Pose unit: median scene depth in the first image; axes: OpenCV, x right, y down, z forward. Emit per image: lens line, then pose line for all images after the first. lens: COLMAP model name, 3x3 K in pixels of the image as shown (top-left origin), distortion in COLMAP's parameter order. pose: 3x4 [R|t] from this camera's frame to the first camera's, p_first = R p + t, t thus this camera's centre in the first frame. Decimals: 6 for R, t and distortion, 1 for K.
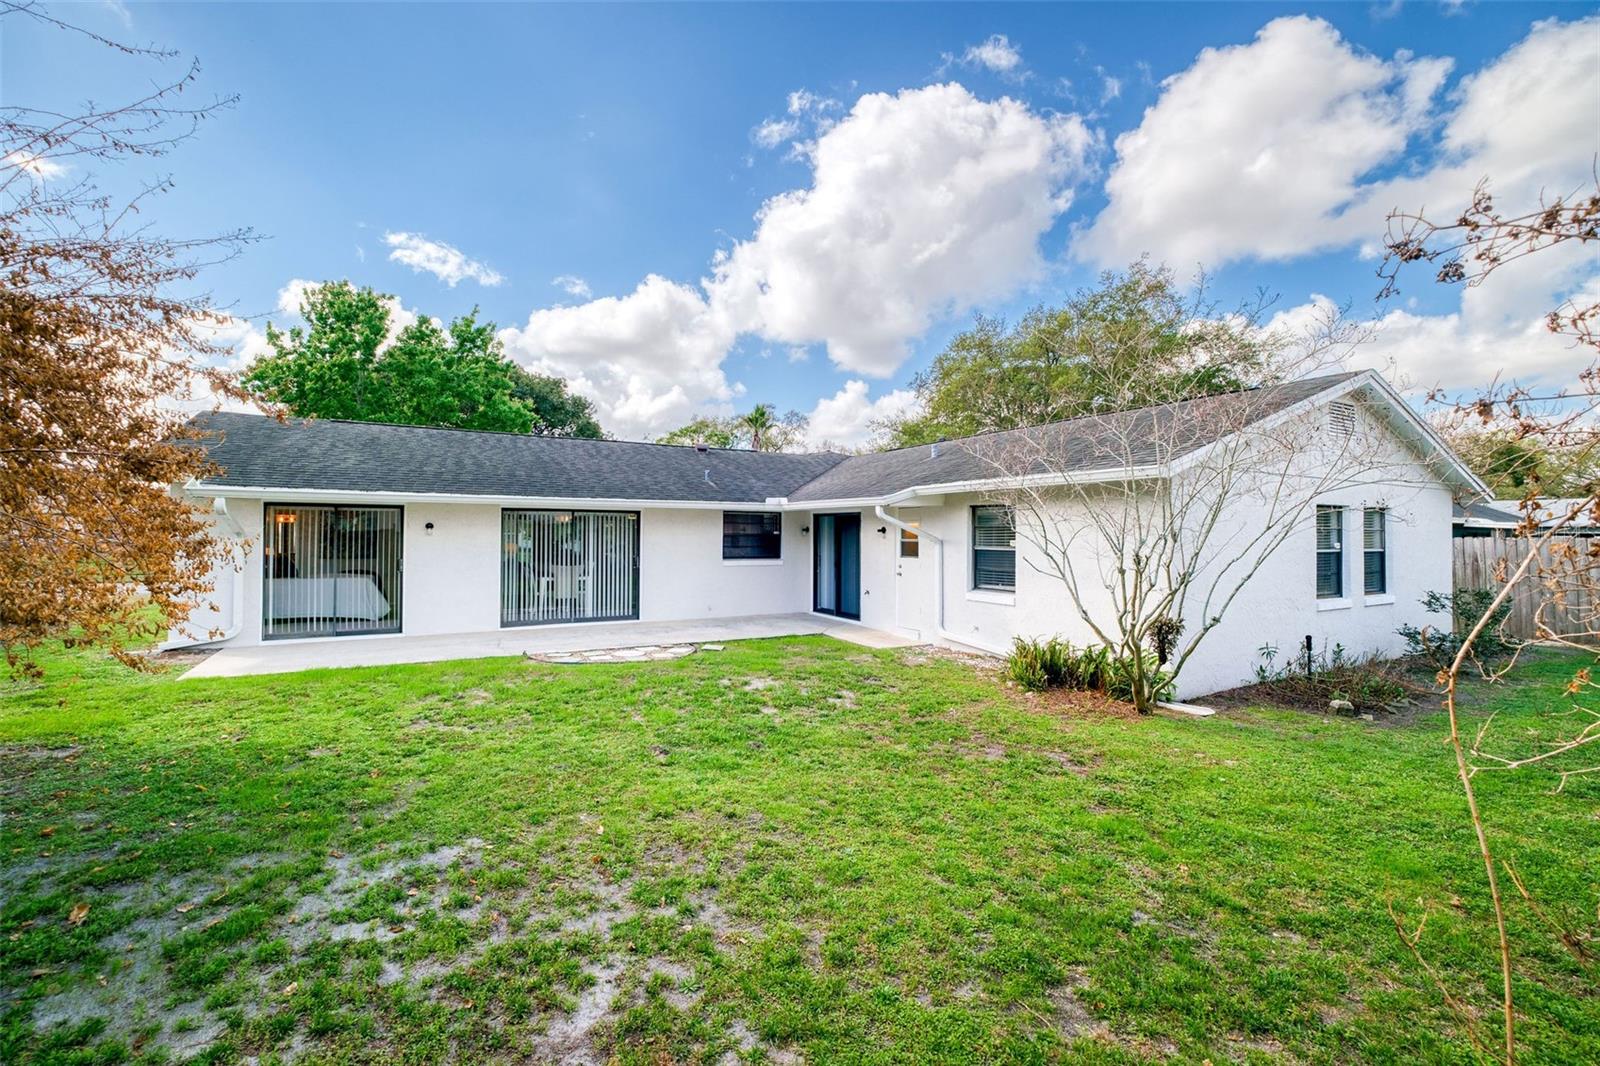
lens RADIAL K [[694.3, 0, 798.4], [0, 694.3, 533.6], [0, 0, 1]] dist [-0.000006, 0.000126]
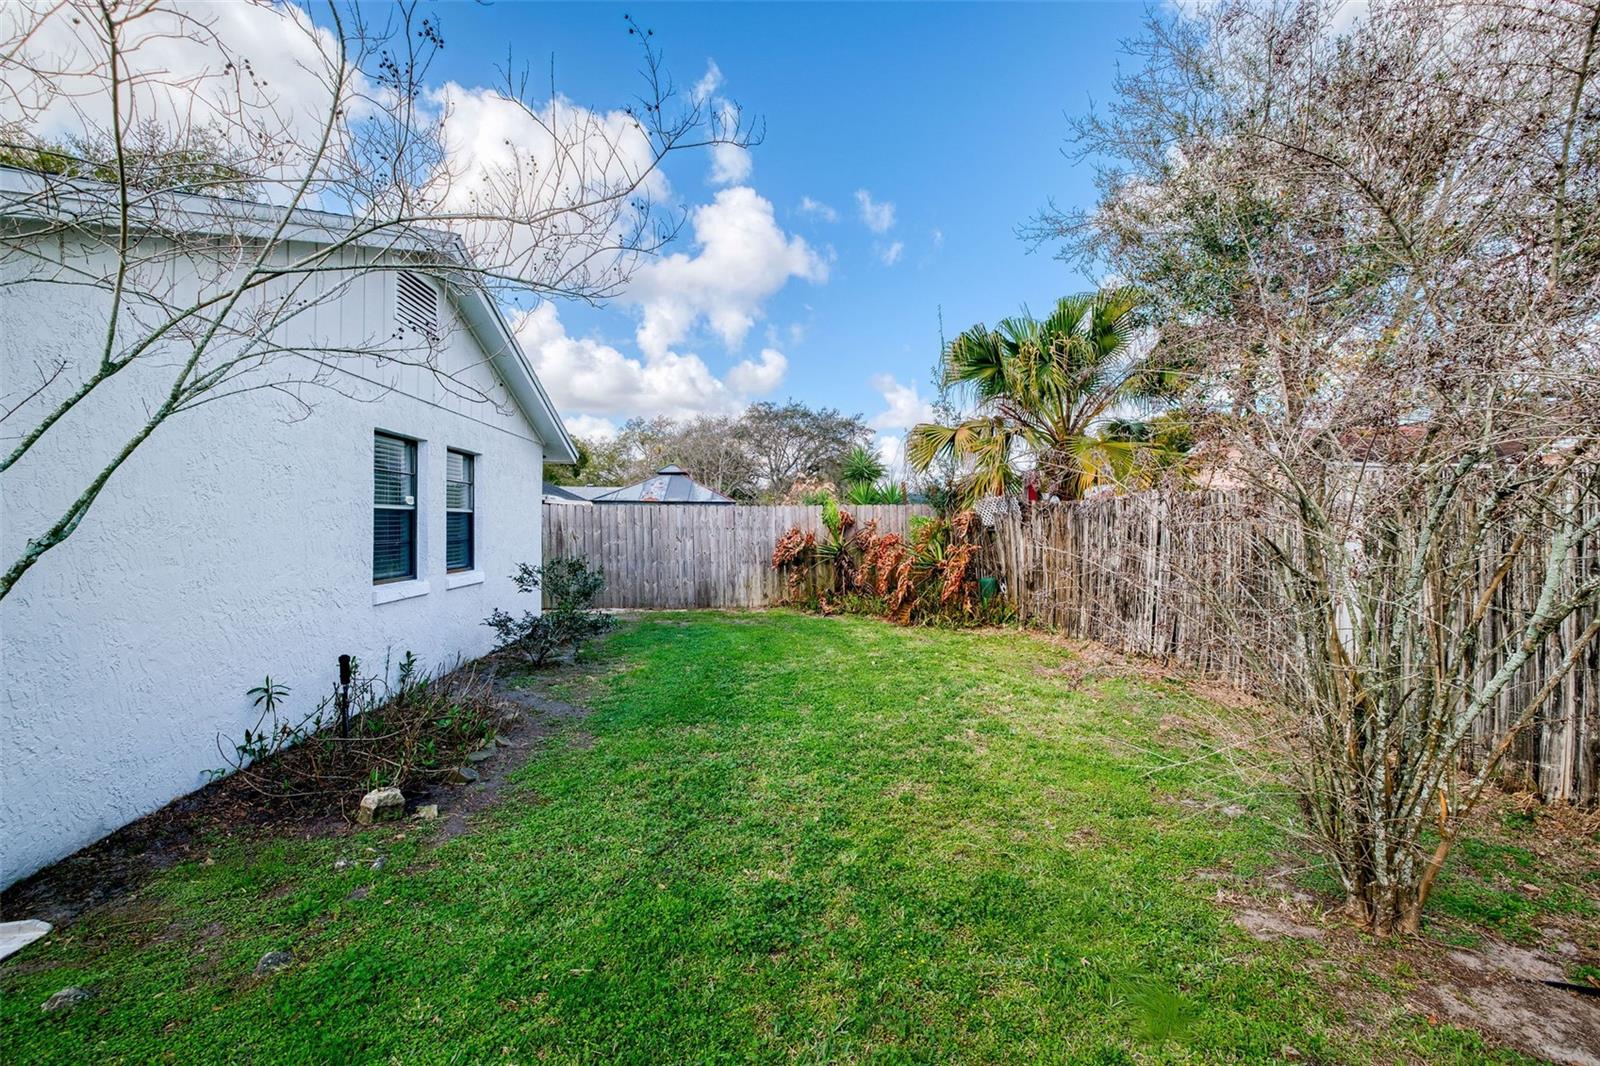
lens RADIAL K [[746.1, 0, 798.3], [0, 746.1, 532.7], [0, 0, 1]] dist [-0.001528, -0.000259]
pose [[0.455311, -0.008909, 0.890288, 0.320835], [-0.009976, 0.999836, 0.015108, 0.033726], [-0.890277, -0.015760, 0.455147, 0.358821]]
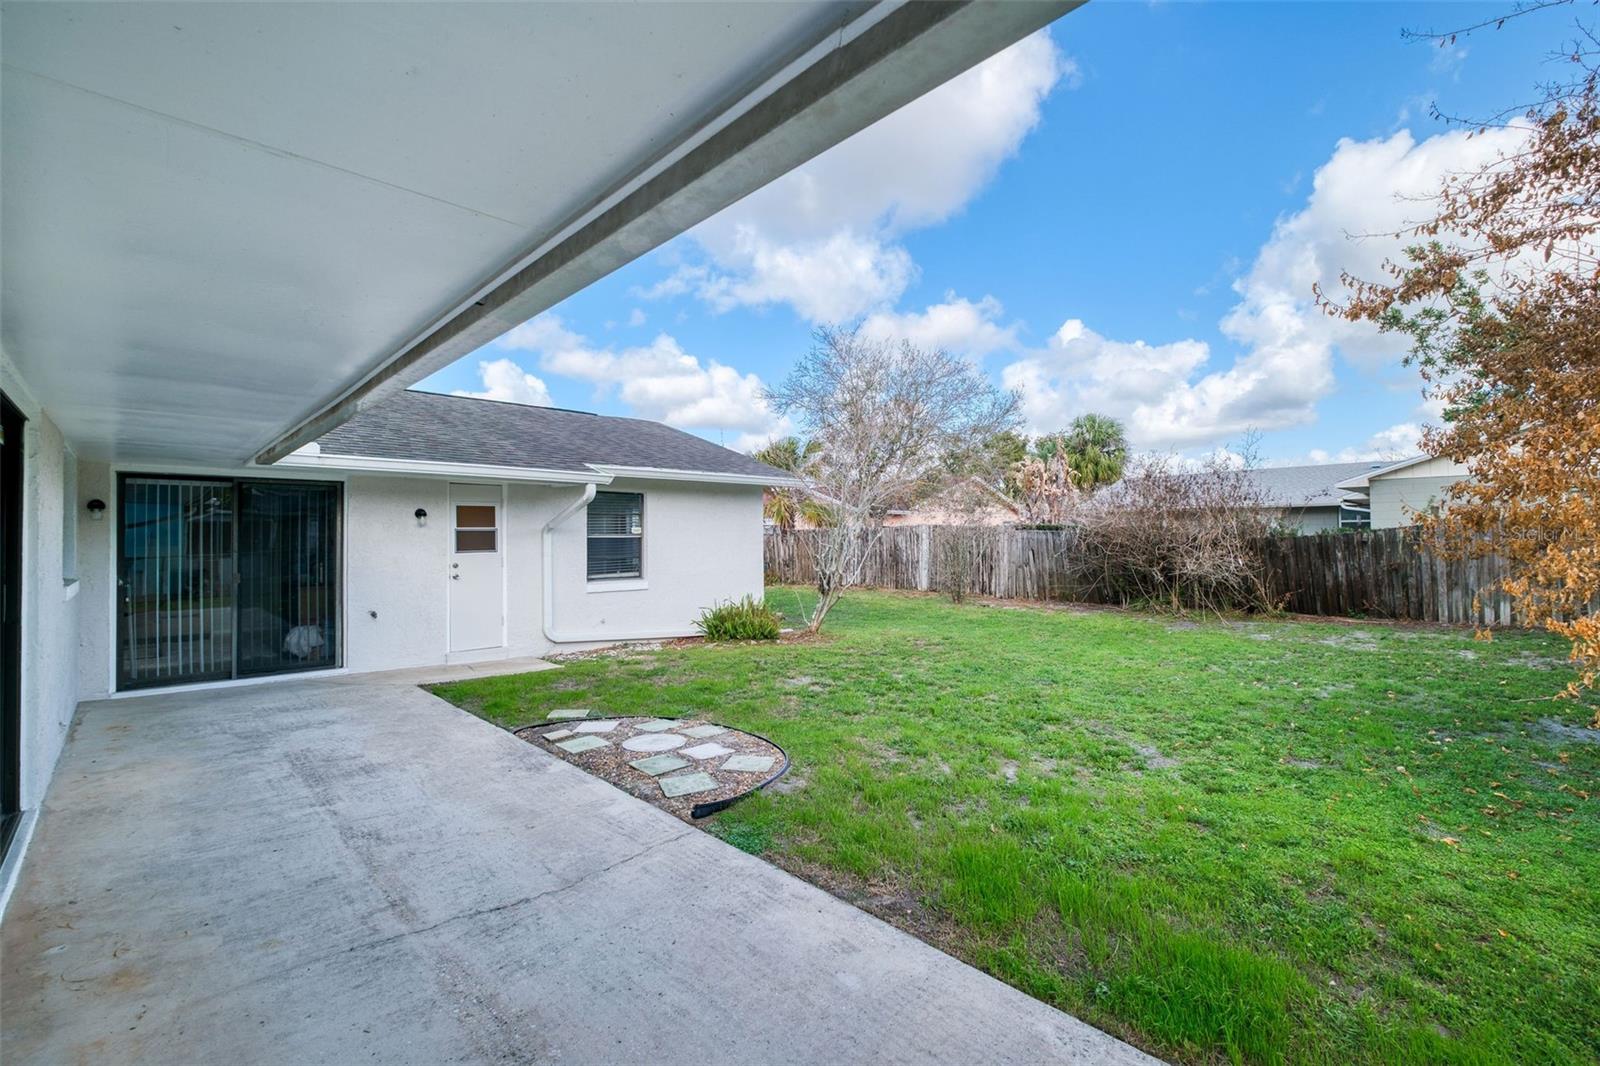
lens RADIAL K [[694.3, 0, 800.1], [0, 694.3, 528.8], [0, 0, 1]] dist [-0.000006, 0.000126]
pose [[-0.223521, -0.005303, 0.974685, -0.747518], [-0.007081, 0.999968, 0.003817, 0.005986], [-0.974673, -0.006048, -0.223551, 0.996717]]
